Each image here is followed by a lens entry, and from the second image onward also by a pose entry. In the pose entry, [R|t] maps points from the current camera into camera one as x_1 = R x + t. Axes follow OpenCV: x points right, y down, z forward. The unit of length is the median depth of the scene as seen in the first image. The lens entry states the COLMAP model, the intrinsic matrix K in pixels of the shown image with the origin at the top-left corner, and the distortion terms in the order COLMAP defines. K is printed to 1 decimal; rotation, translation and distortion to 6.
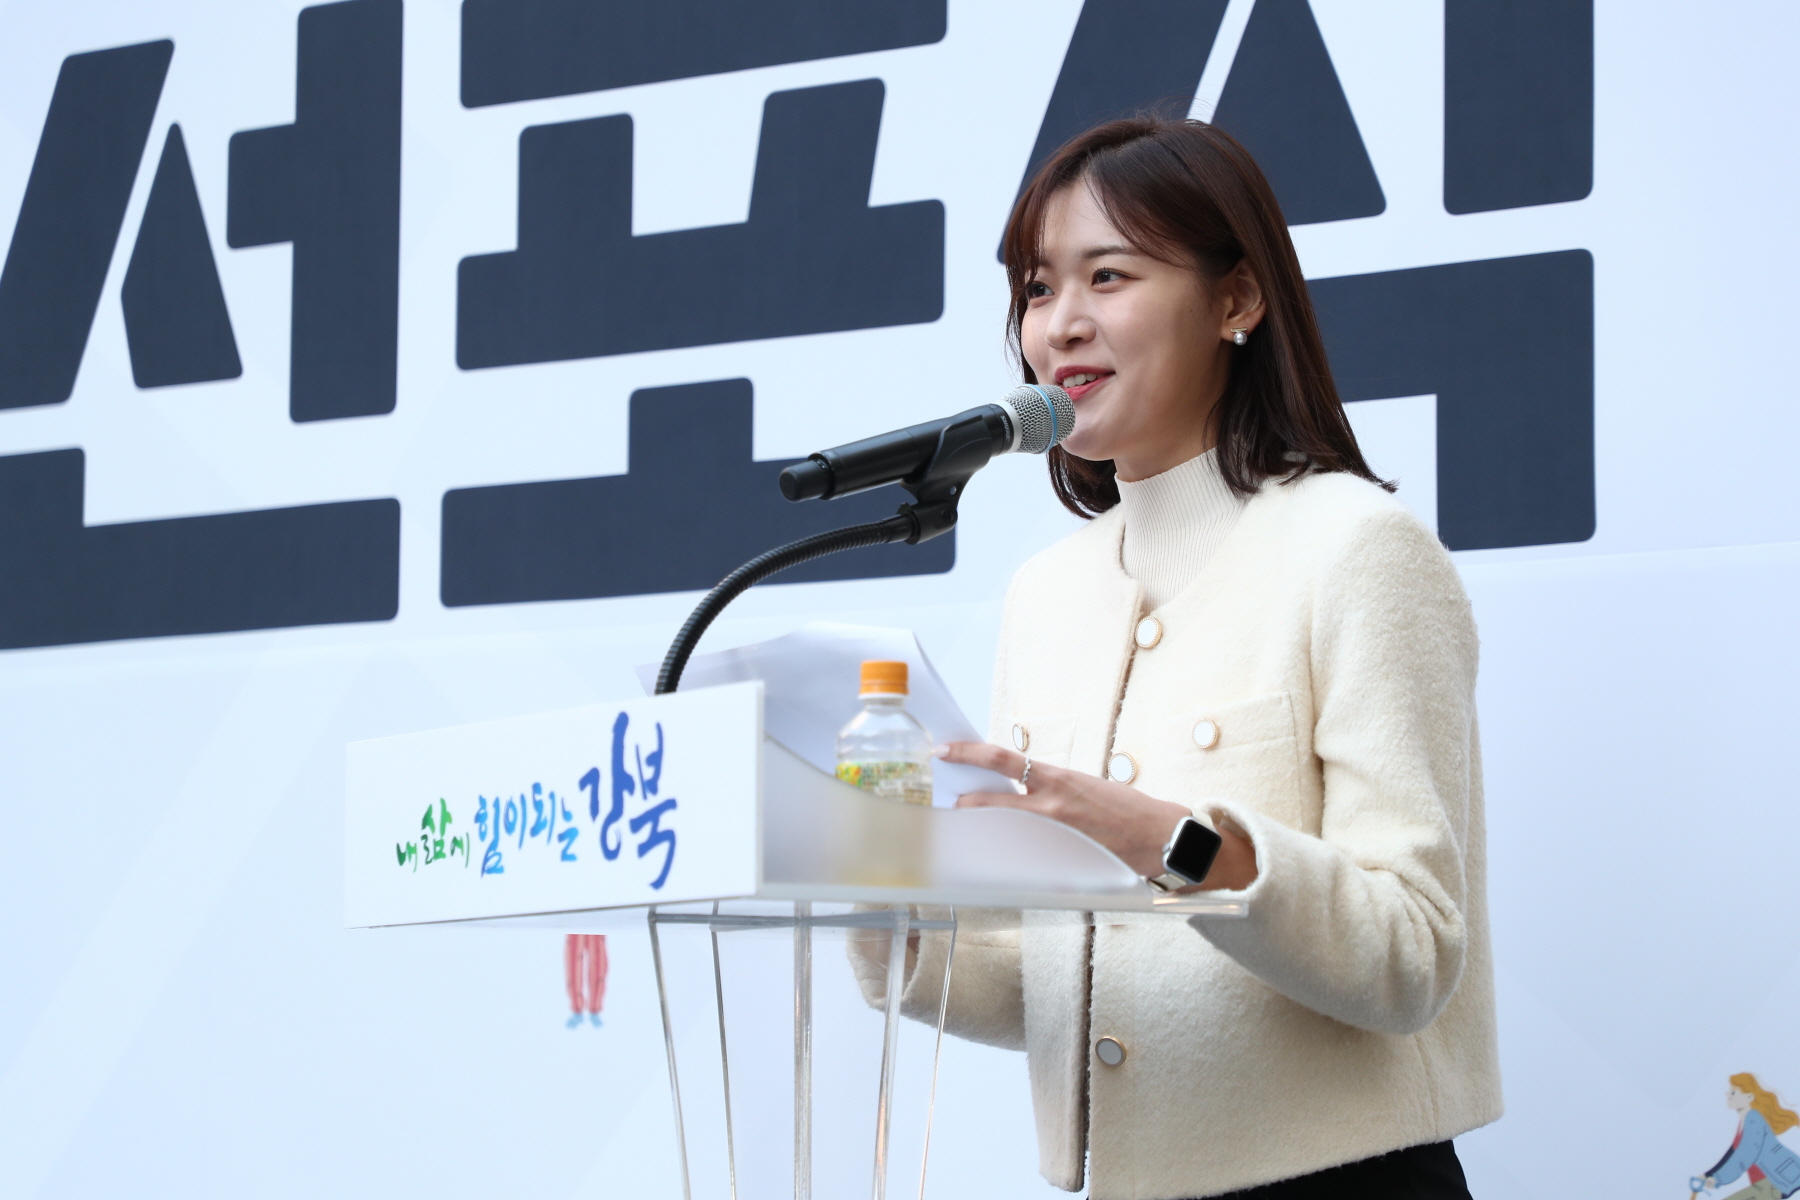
lens RADIAL K [[5048.7, 0, 931.6], [0, 5048.7, 602.3], [0, 0, 1]] dist [0.055936, -0.634457]
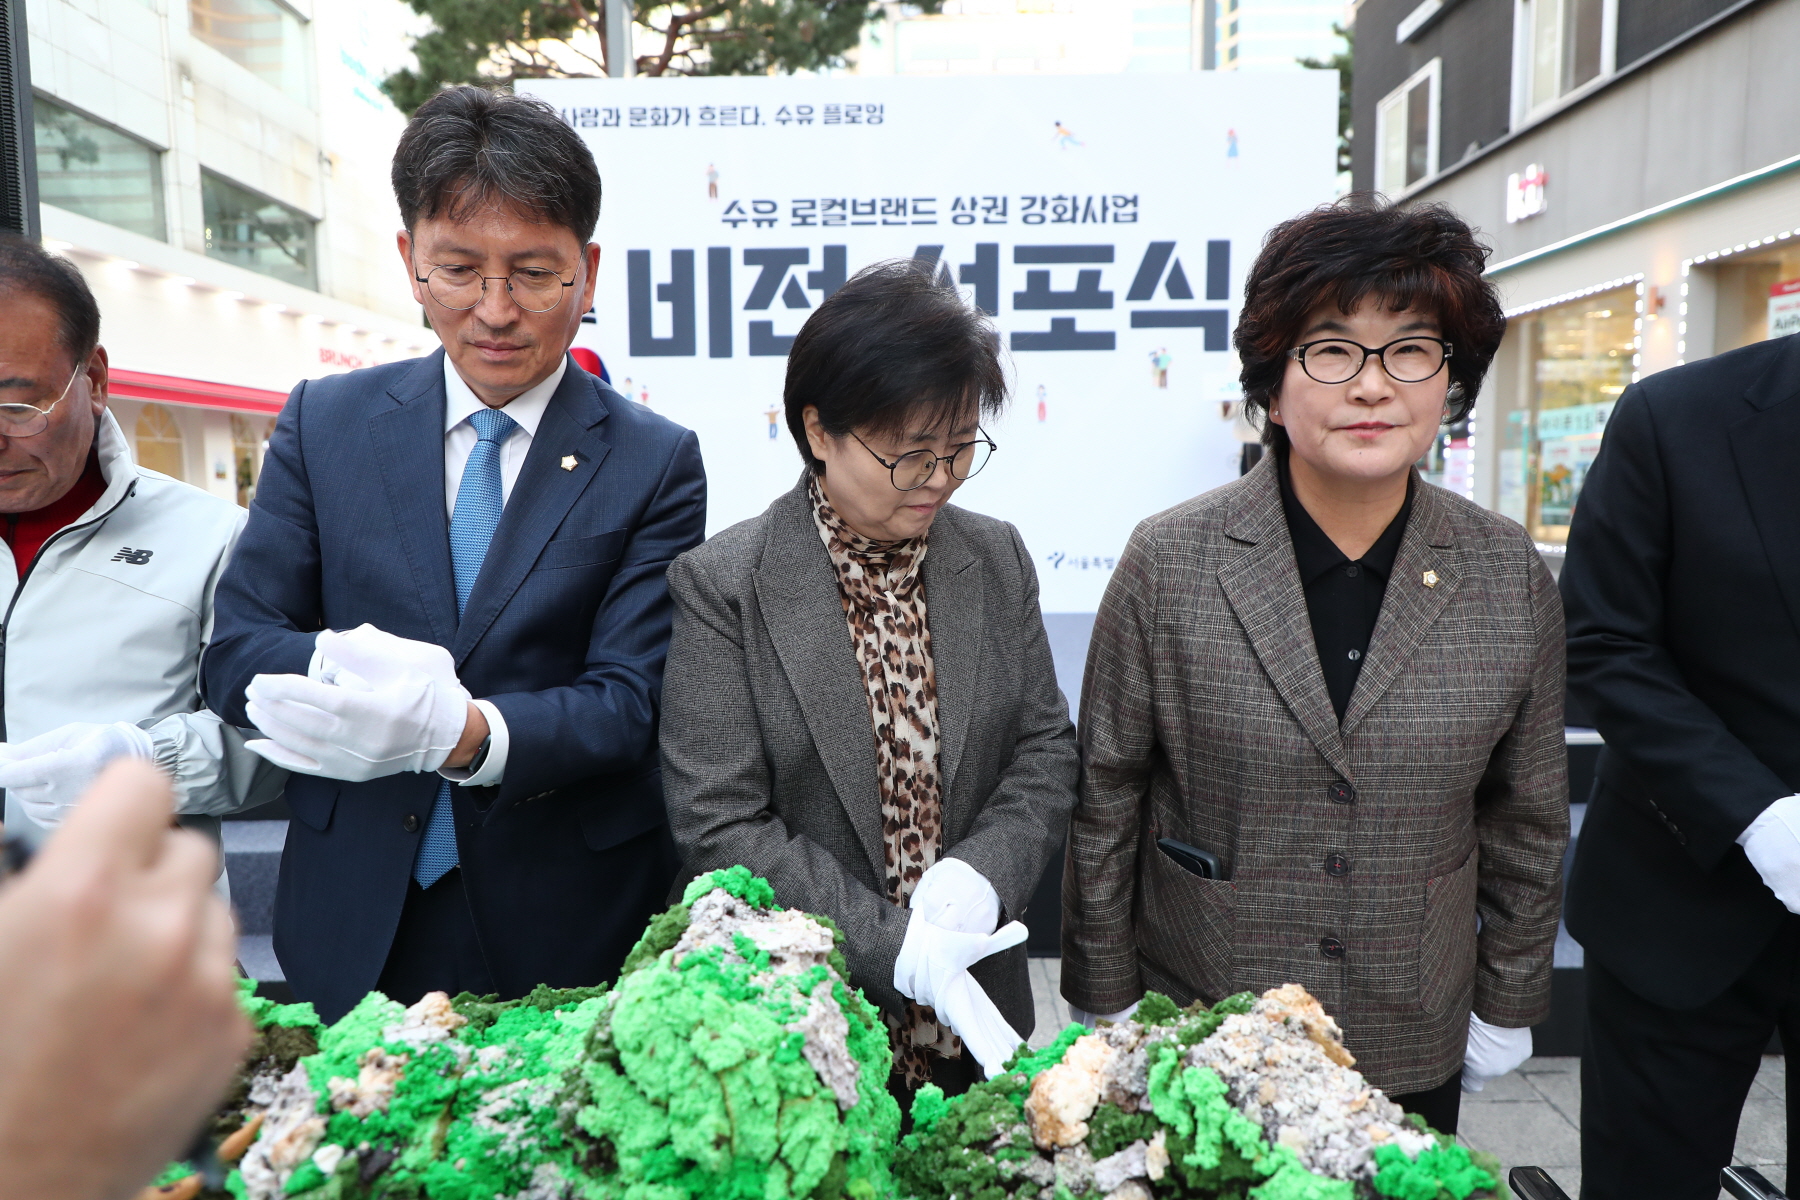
lens RADIAL K [[1210.7, 0, 900.0], [0, 1210.7, 600.0], [0, 0, 1]] dist [0.003260, 0.001822]
pose [[0.811059, -0.068376, 0.580954, -1.086149], [-0.043928, 0.983221, 0.177048, 0.042844], [-0.583312, -0.169117, 0.794447, -0.102411]]
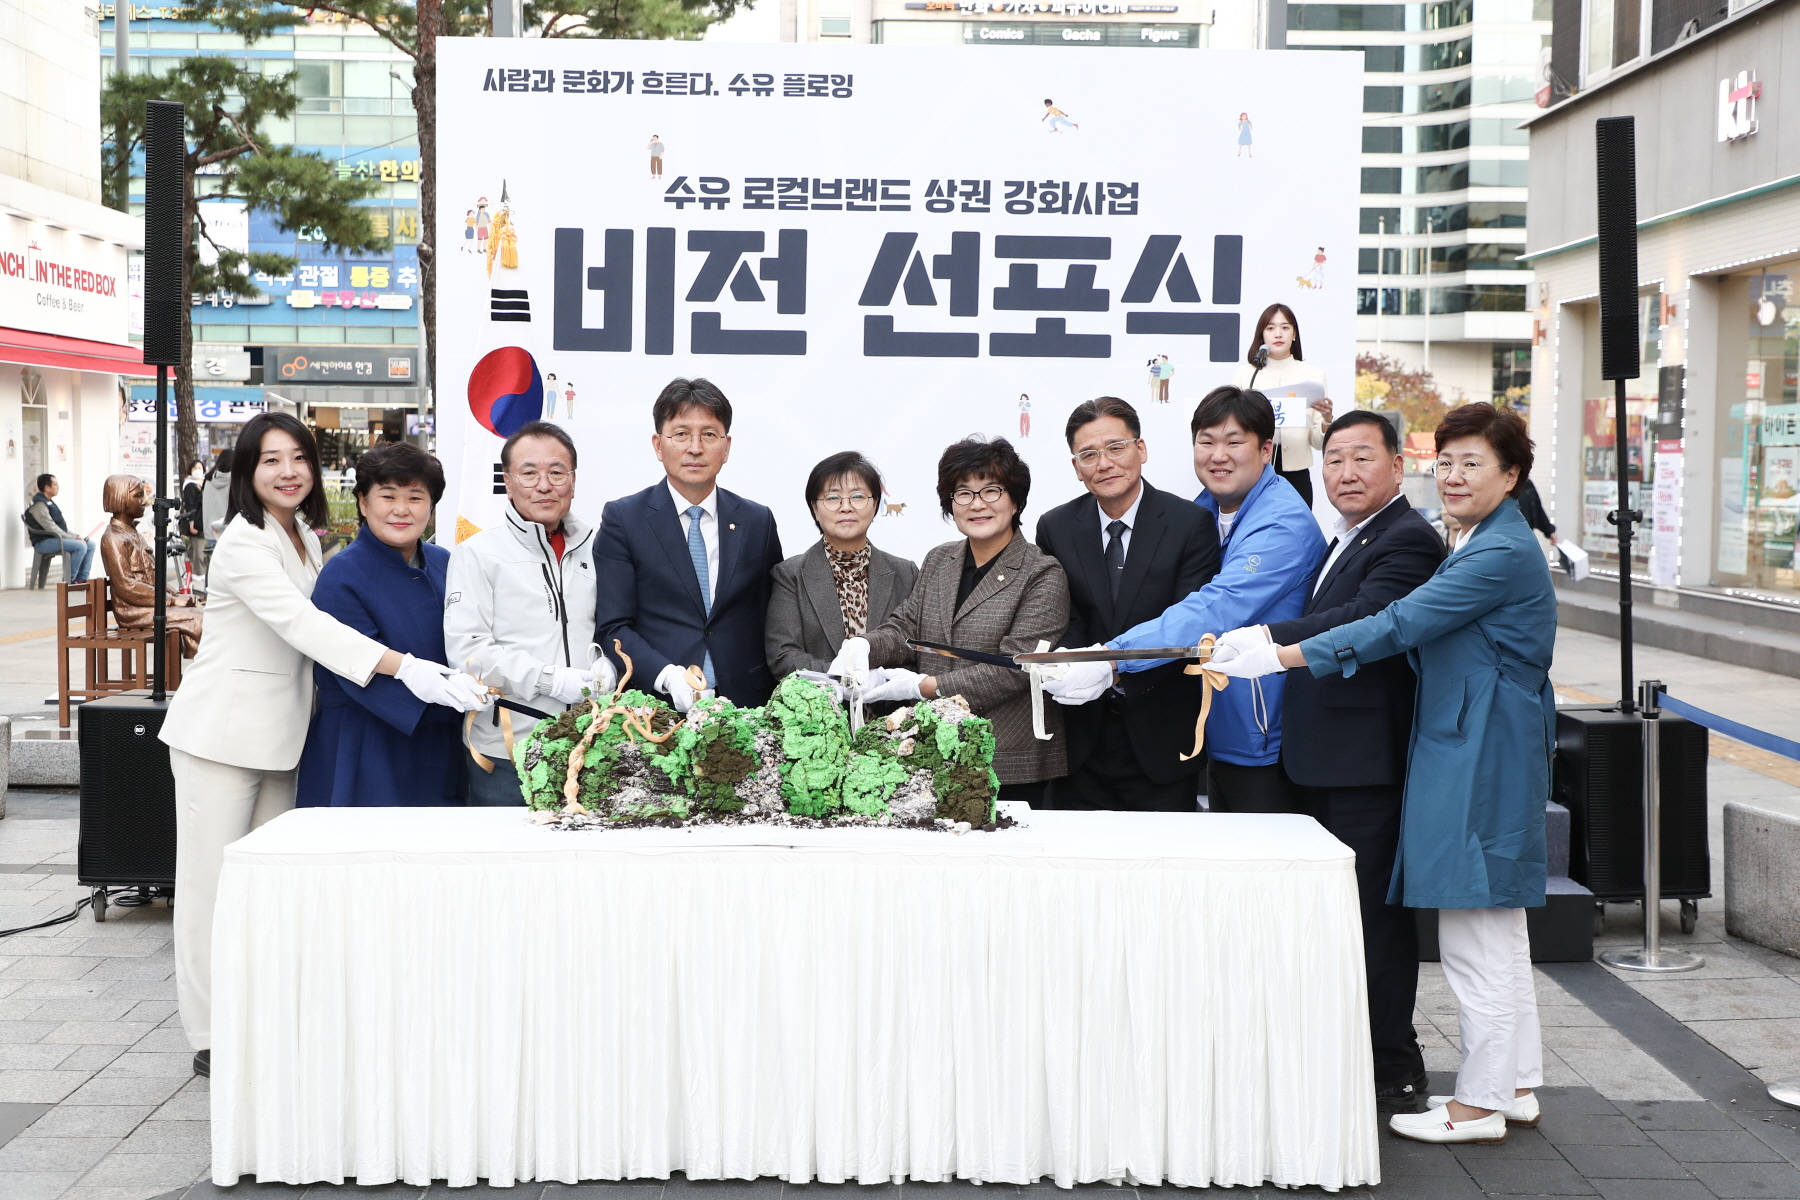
lens RADIAL K [[2211.2, 0, 900.0], [0, 2211.2, 600.0], [0, 0, 1]] dist [0.015904, 0.010939]
pose [[0.802485, -0.031590, 0.595836, -1.591783], [-0.070307, 0.986635, 0.147000, -0.081922], [-0.592516, -0.159856, 0.789538, -0.806677]]
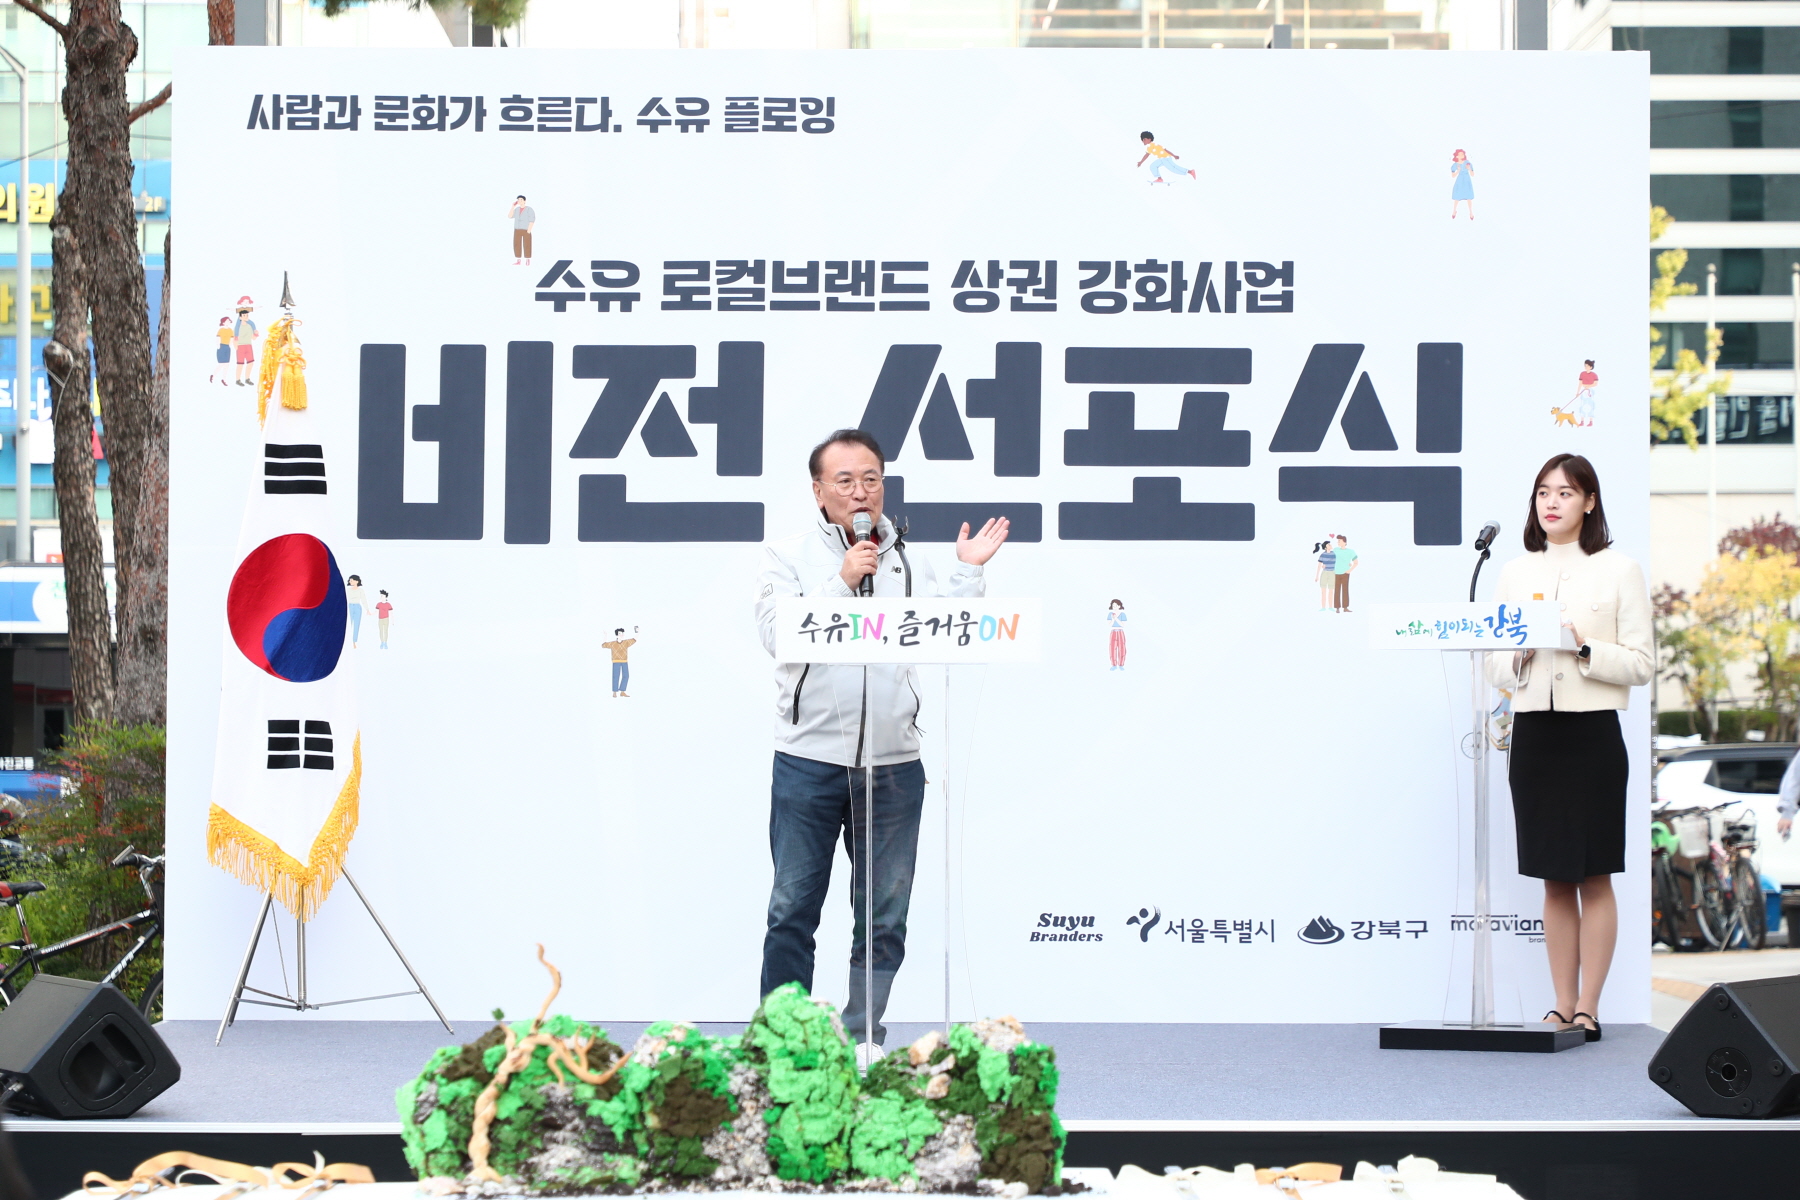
lens RADIAL K [[4434.1, 0, 900.0], [0, 4434.1, 600.0], [0, 0, 1]] dist [0.013298, 0.259039]
pose [[0.803209, 0.014952, 0.595509, -1.933928], [-0.059185, 0.996742, 0.054801, -0.113465], [-0.592750, -0.079262, 0.801477, -1.253082]]
